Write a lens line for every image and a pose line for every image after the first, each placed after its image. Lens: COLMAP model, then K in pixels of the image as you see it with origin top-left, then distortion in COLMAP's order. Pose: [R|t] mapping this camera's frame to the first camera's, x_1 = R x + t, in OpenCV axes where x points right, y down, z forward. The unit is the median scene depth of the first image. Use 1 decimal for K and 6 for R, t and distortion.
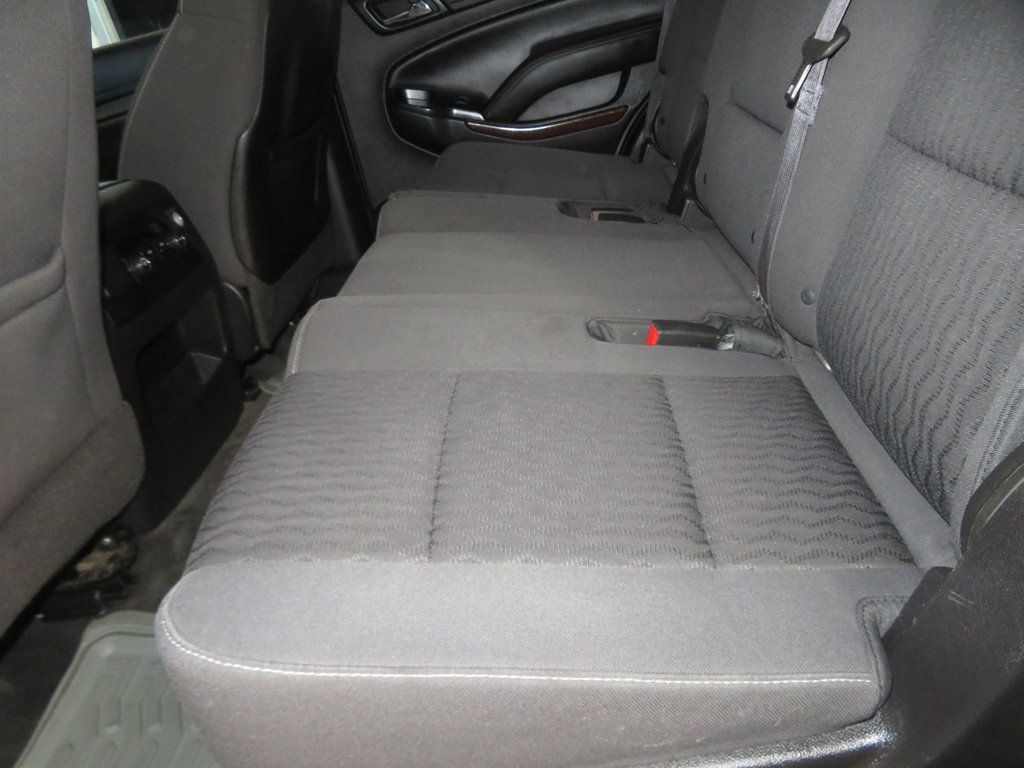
lens RADIAL K [[697.8, 0, 509.5], [0, 697.8, 360.2], [0, 0, 1]] dist [-0.004571, 0.000377]
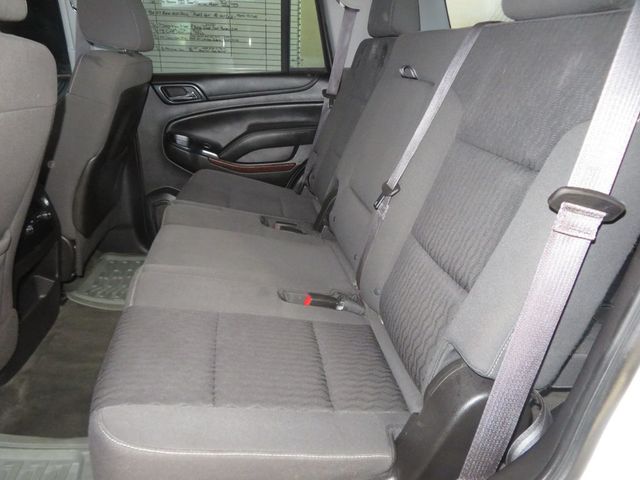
lens RADIAL K [[428.1, 0, 307.2], [0, 428.1, 239.5], [0, 0, 1]] dist [-0.026788, -0.000180]
pose [[0.964121, 0.112838, 0.240288, -0.135010], [-0.088941, 0.990153, -0.108107, -0.078651], [-0.250120, 0.082857, 0.964663, -0.282325]]
